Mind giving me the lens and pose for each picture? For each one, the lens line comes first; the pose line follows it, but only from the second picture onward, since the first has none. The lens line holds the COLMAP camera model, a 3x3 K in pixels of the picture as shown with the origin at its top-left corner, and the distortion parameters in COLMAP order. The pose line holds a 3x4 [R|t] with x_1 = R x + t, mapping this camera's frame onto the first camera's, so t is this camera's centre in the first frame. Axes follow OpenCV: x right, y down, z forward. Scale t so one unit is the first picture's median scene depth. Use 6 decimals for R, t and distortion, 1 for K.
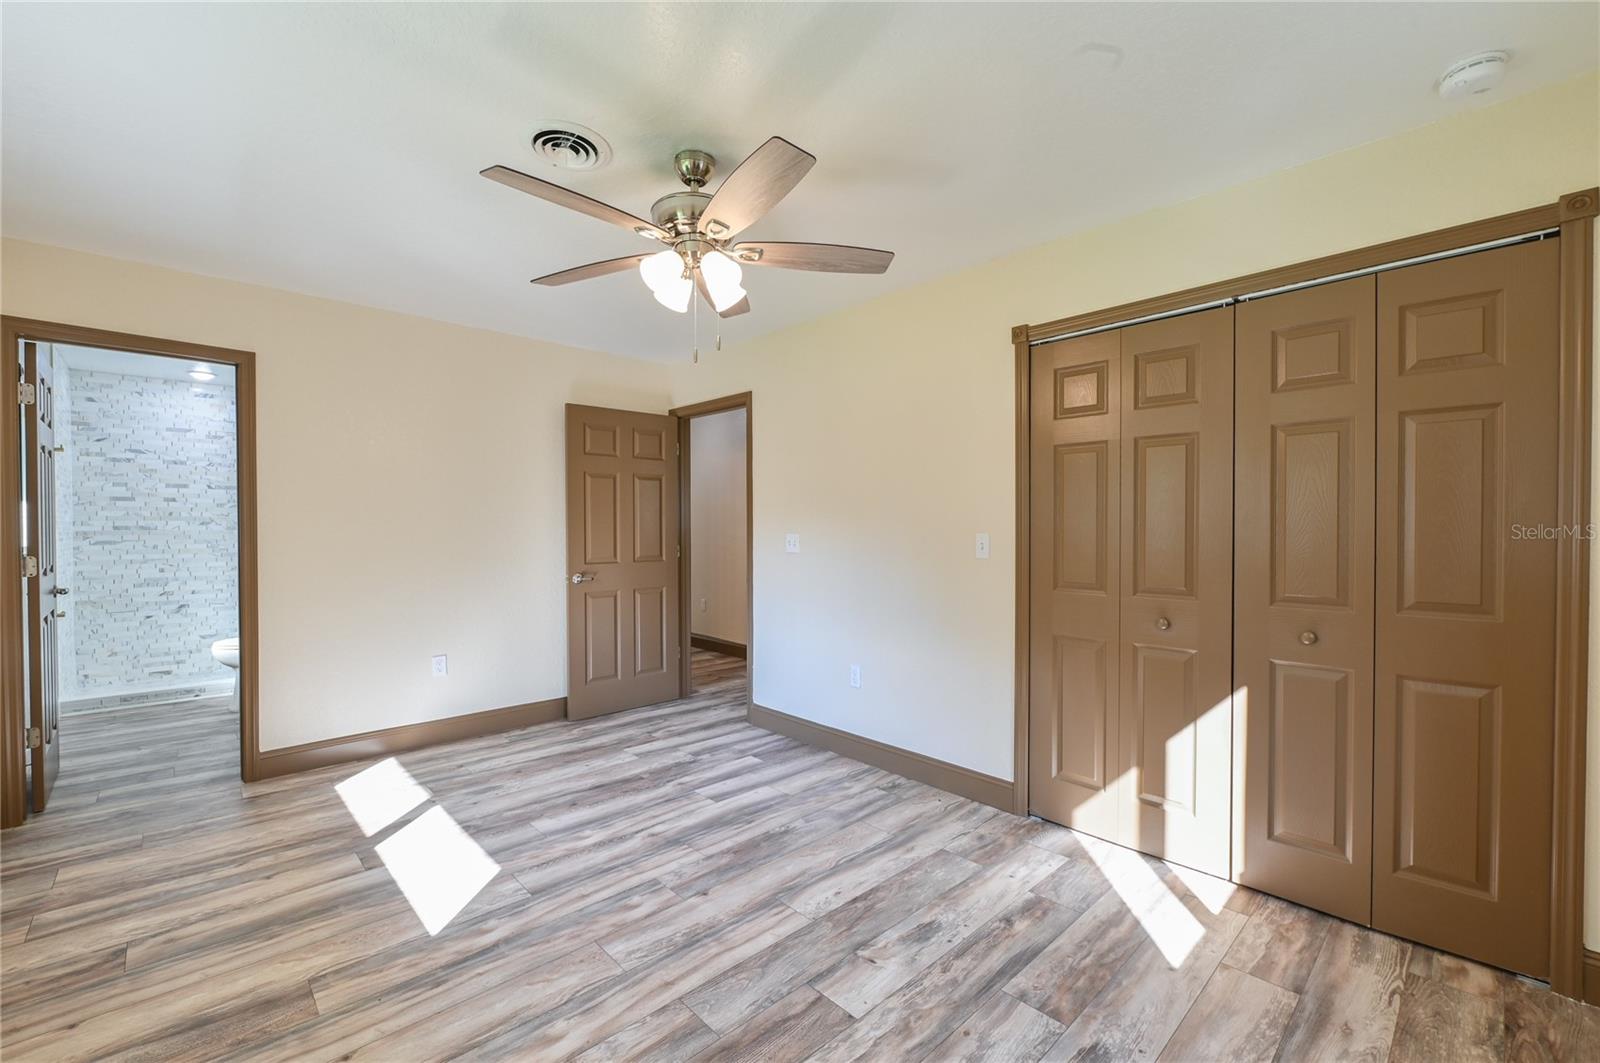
lens RADIAL K [[658.4, 0, 799.1], [0, 658.4, 531.7], [0, 0, 1]] dist [-0.010178, 0.000559]
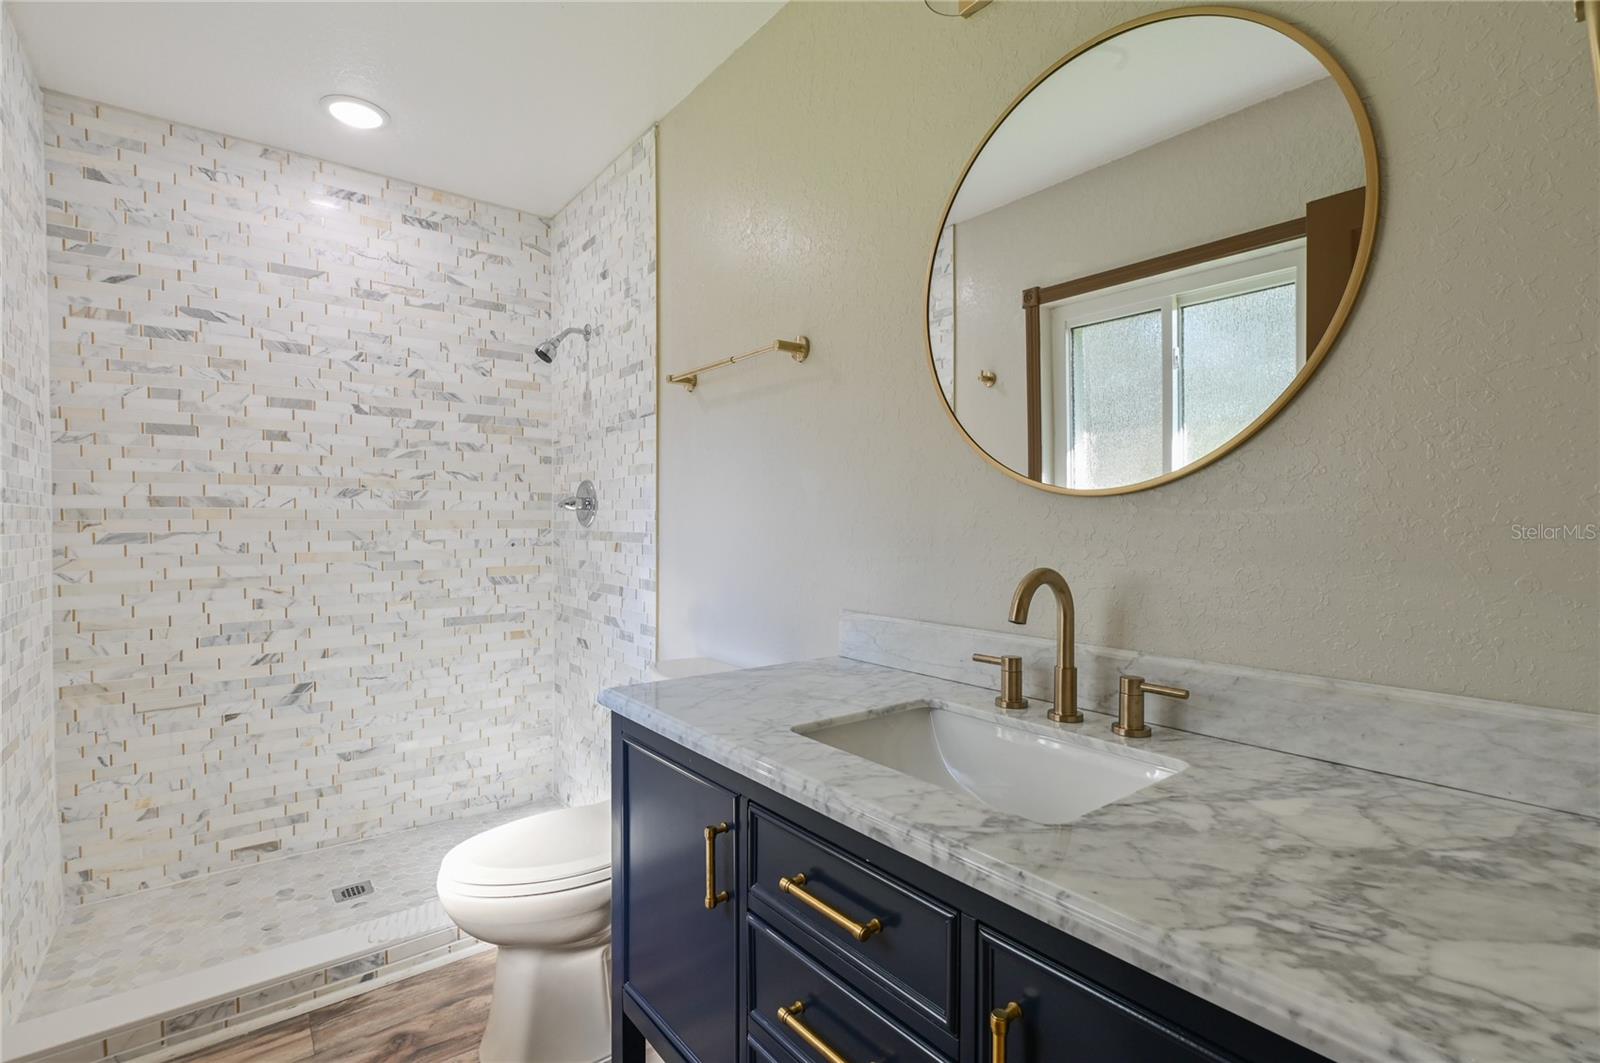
lens RADIAL K [[726.6, 0, 808.1], [0, 726.6, 528.8], [0, 0, 1]] dist [-0.000323, -0.004153]
pose [[0.995874, 0.000301, -0.090742, -0.609740], [-0.000007, 0.999995, 0.003236, 0.009933], [0.090742, -0.003222, 0.995869, 0.594337]]
